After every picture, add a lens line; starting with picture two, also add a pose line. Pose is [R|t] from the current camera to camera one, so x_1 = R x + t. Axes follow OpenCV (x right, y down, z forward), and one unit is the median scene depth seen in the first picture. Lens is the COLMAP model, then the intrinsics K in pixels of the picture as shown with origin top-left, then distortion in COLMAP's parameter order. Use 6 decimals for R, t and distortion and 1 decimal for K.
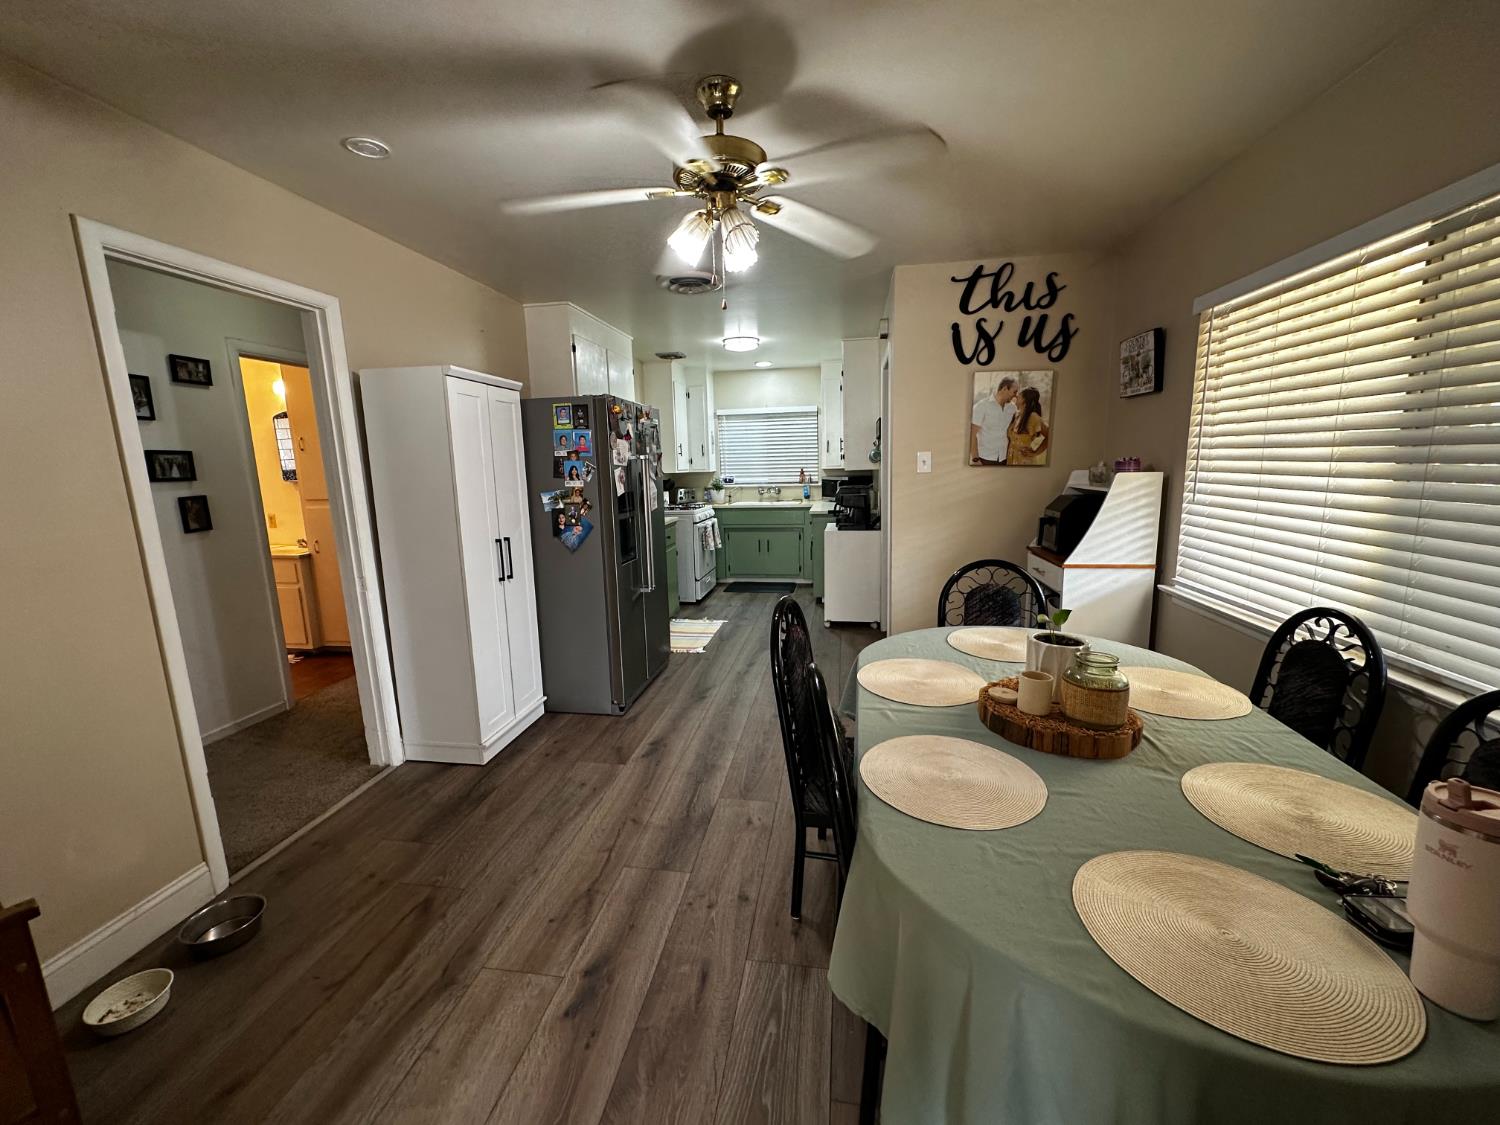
lens RADIAL K [[593.4, 0, 750.0], [0, 593.4, 562.5], [0, 0, 1]] dist [-0.000561, -0.000013]
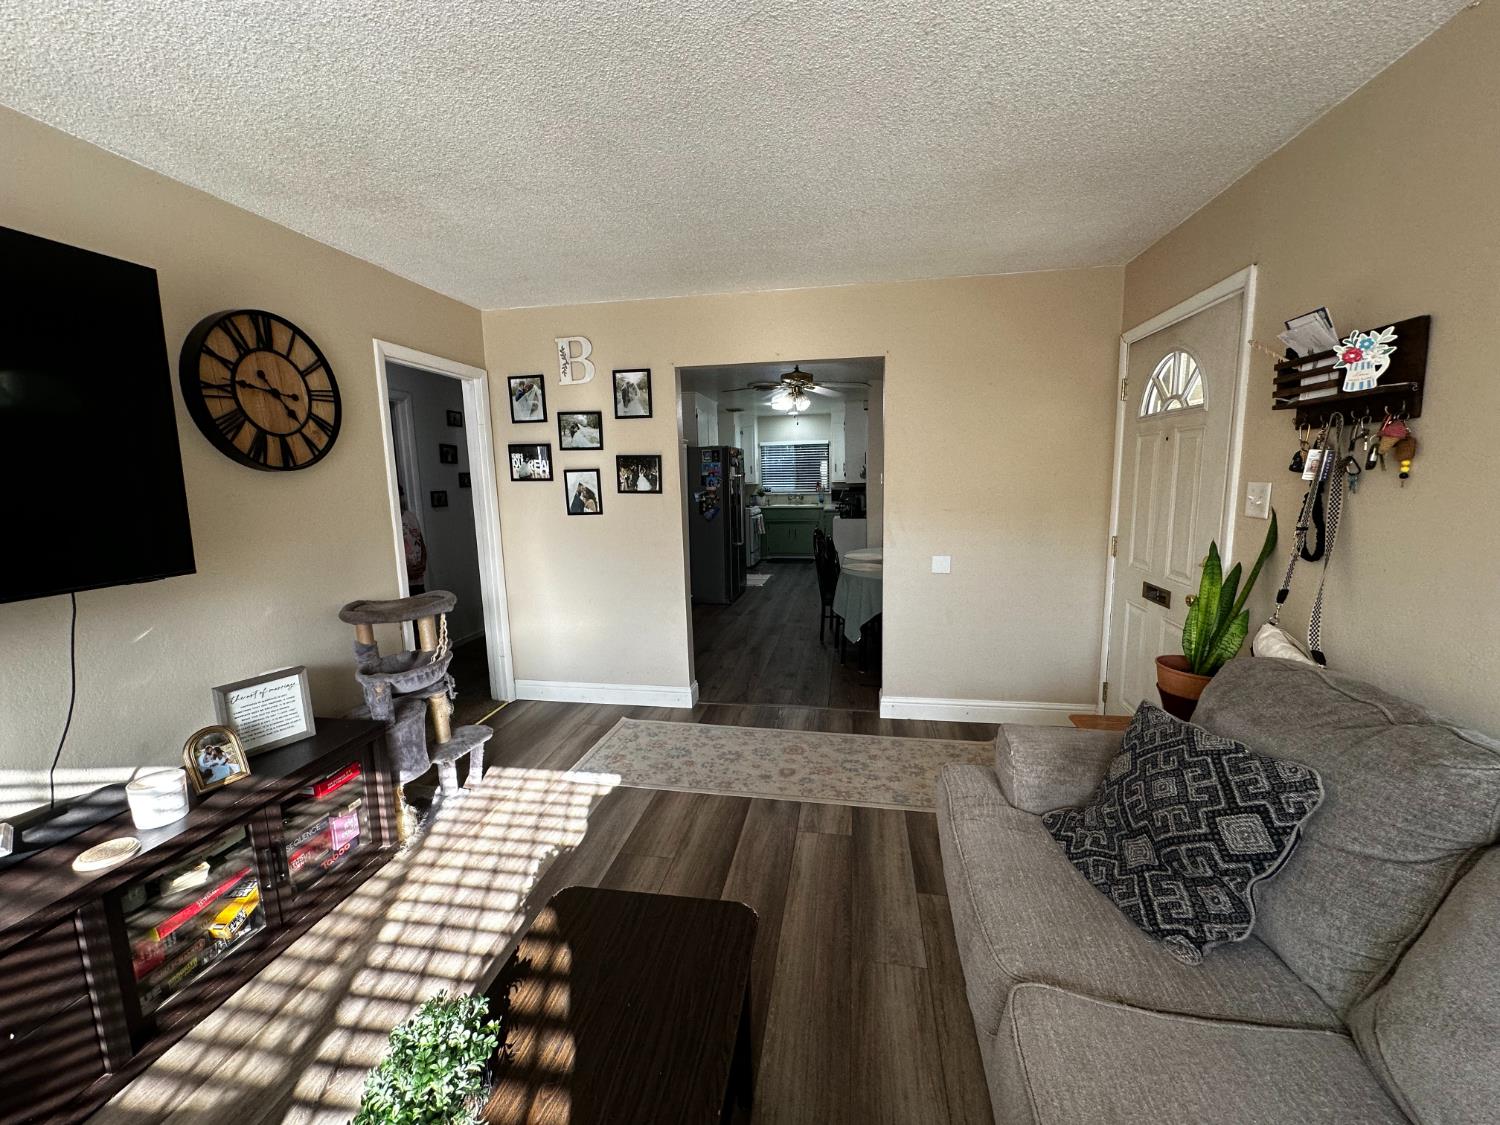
lens RADIAL K [[609.2, 0, 750.0], [0, 609.2, 562.5], [0, 0, 1]] dist [0.000267, 0.000099]
pose [[0.999909, 0.005134, -0.012449, -0.075570], [-0.005475, 0.999606, -0.027540, 0.103554], [0.012302, 0.027605, 0.999543, -0.628908]]
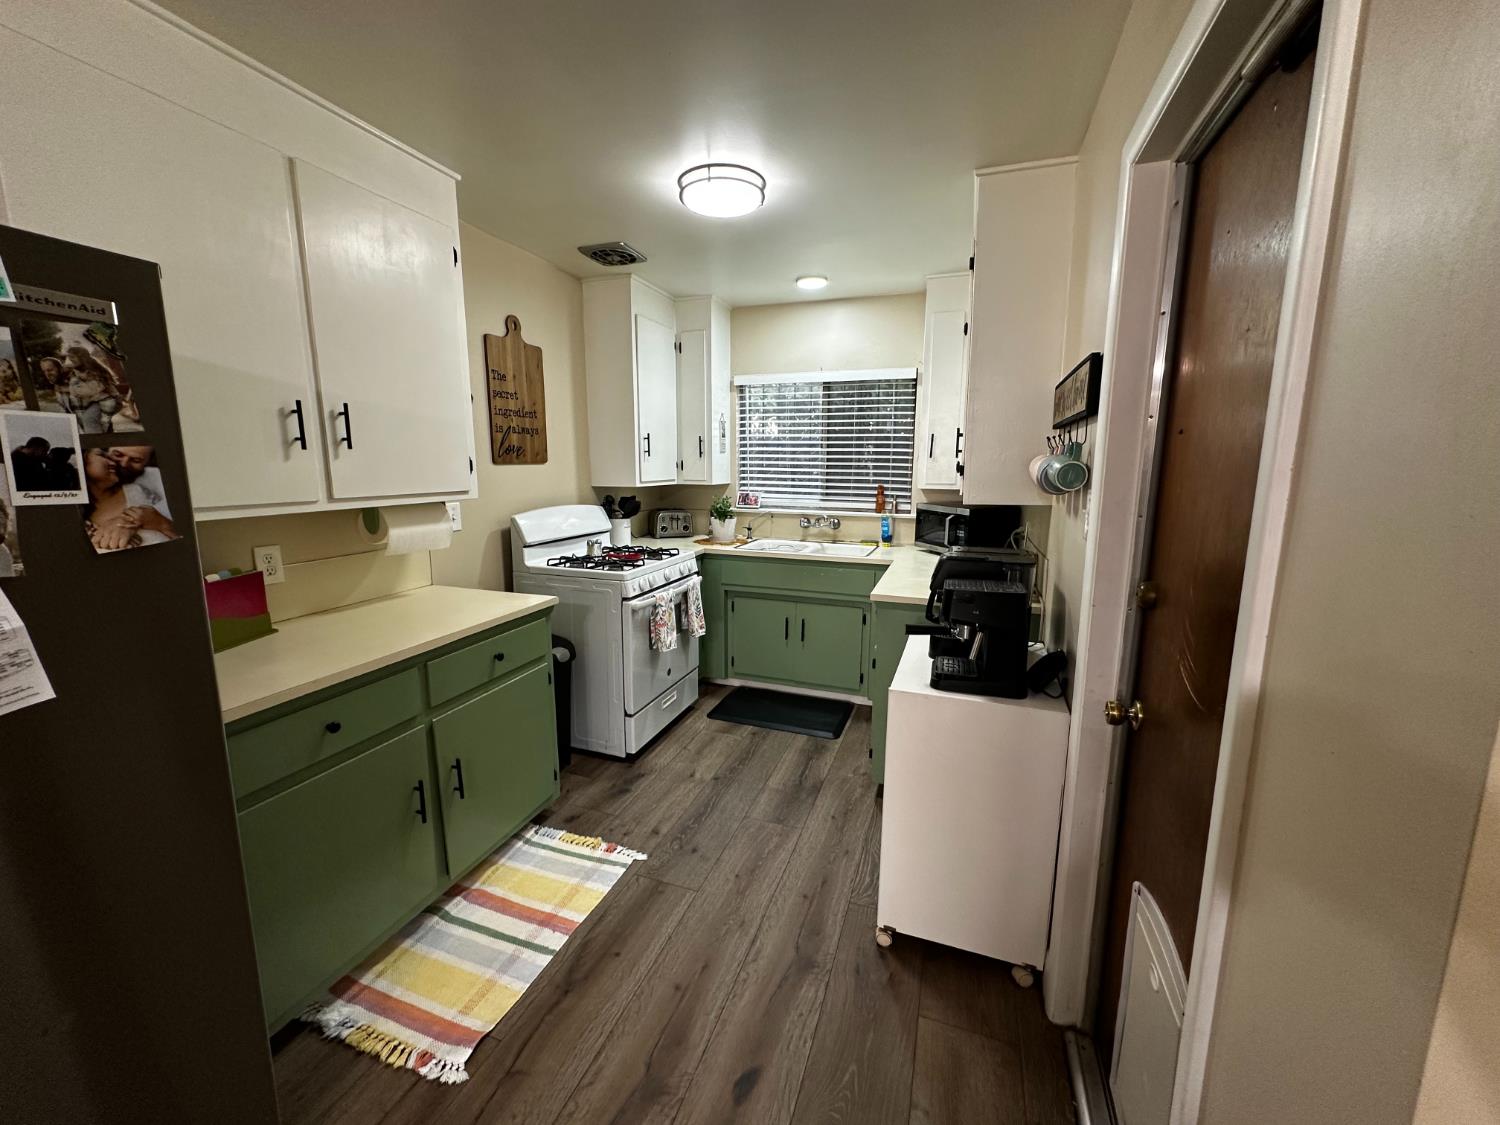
lens RADIAL K [[609.2, 0, 750.0], [0, 609.2, 562.5], [0, 0, 1]] dist [0.000267, 0.000099]
pose [[0.983619, 0.061945, -0.169281, 0.085663], [-0.062018, 0.998063, 0.004859, -0.104176], [0.169254, 0.005720, 0.985556, 0.538433]]
